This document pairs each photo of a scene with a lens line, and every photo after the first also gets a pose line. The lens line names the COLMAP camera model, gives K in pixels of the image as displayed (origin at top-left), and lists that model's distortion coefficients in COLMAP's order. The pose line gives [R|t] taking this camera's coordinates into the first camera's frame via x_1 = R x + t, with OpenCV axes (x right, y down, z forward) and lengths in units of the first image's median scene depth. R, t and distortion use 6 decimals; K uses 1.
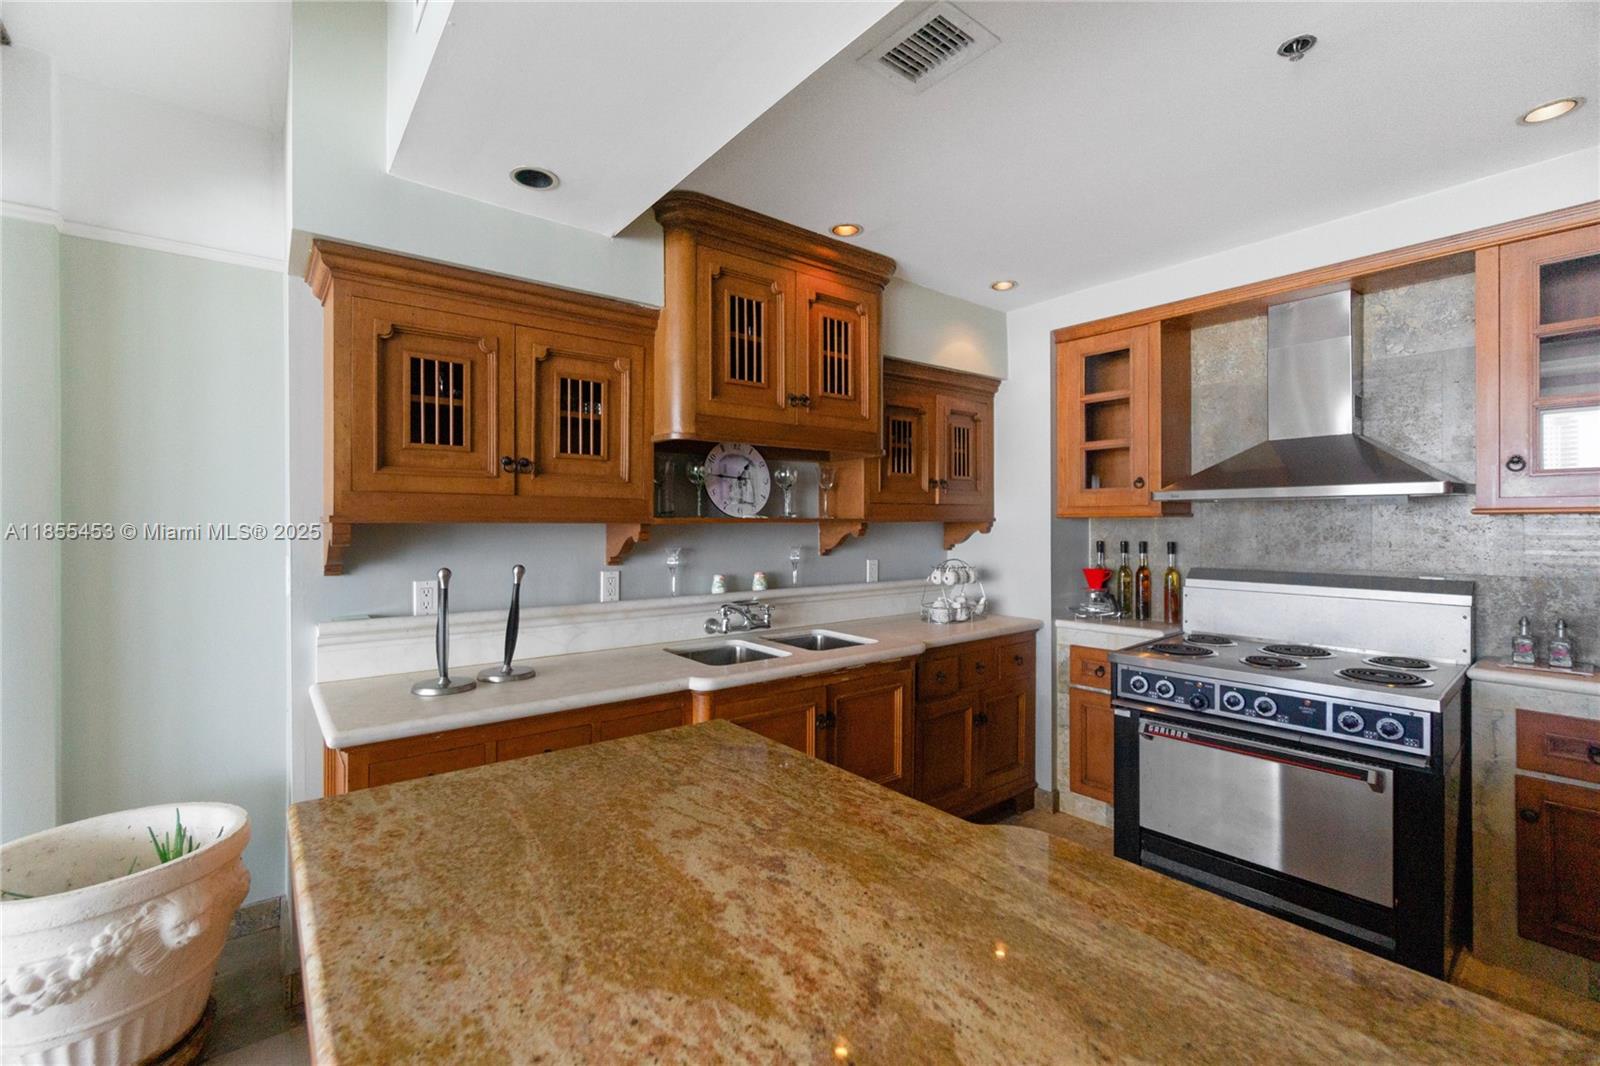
lens RADIAL K [[692.5, 0, 791.3], [0, 692.5, 527.2], [0, 0, 1]] dist [-0.003149, 0.000213]
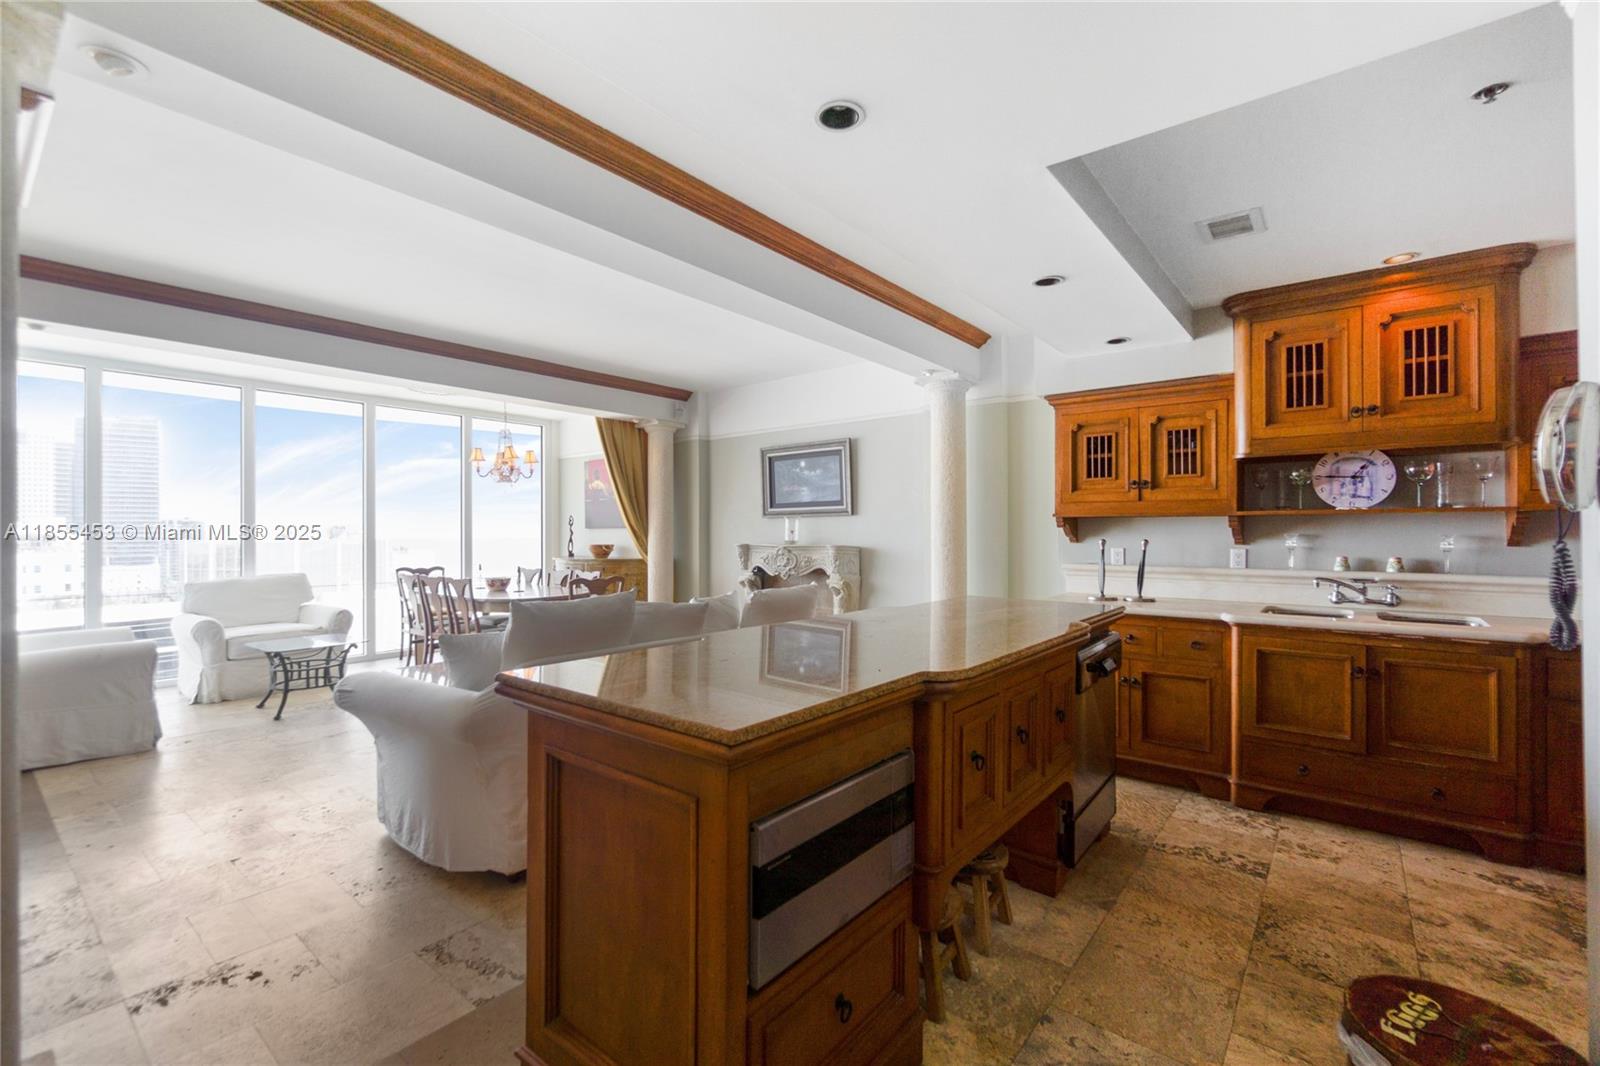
lens RADIAL K [[692.5, 0, 791.3], [0, 692.5, 527.2], [0, 0, 1]] dist [-0.003149, 0.000213]
pose [[0.218610, -0.007185, -0.975786, 0.915279], [-0.004961, 0.999952, -0.008475, 0.033490], [0.975800, 0.006694, 0.218564, -0.229804]]
